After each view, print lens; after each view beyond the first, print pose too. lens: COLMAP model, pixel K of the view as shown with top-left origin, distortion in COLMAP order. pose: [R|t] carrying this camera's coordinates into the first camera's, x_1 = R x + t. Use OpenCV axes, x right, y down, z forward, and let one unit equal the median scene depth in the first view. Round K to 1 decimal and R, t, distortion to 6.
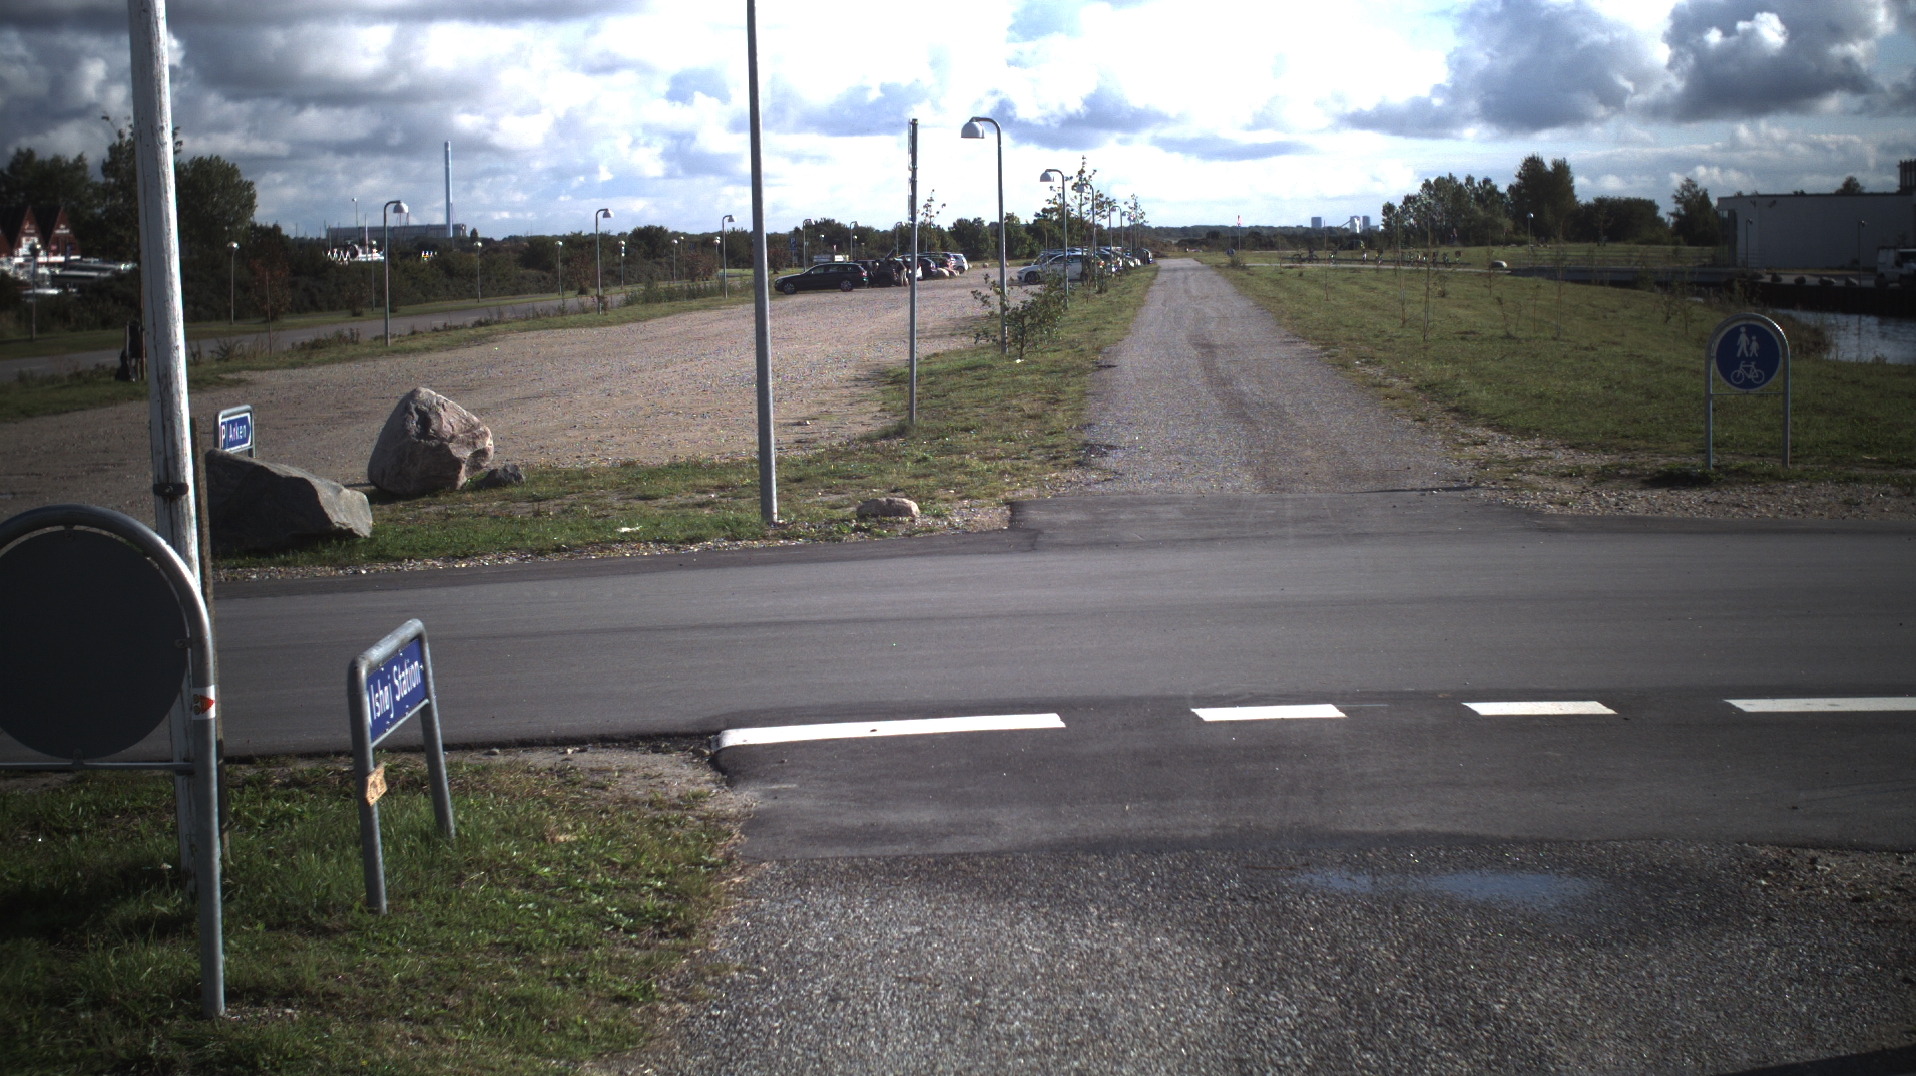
lens RADIAL K [[2696.9, 0, 1097.0], [0, 2696.9, 539.0], [0, 0, 1]] dist [-0.152989, -0.006336]
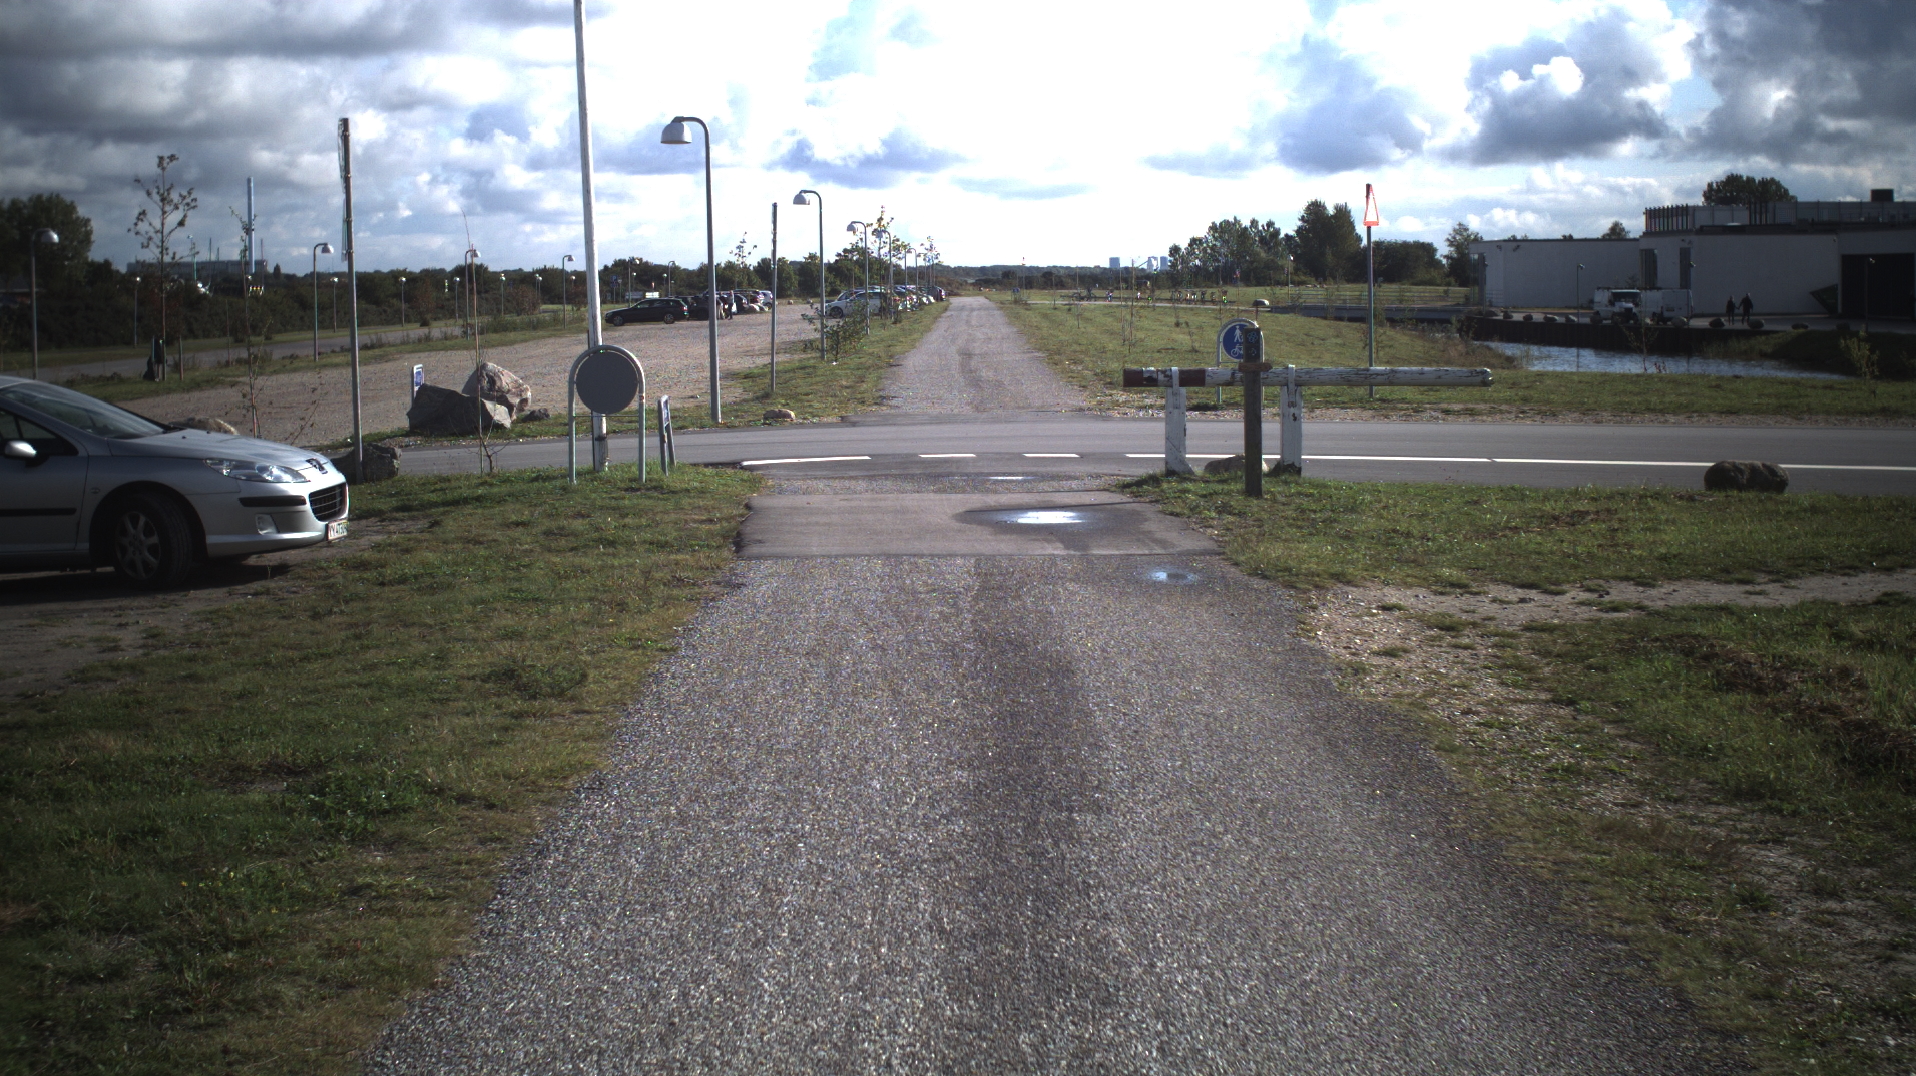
lens RADIAL K [[2701.0, 0, 958.0], [0, 2701.0, 538.0], [0, 0, 1]] dist [-0.165530, 0.056006]
pose [[0.999724, 0.003347, 0.023255, 0.000881], [-0.002998, 0.999883, -0.015016, 0.013211], [-0.023302, 0.014942, 0.999617, -0.117794]]
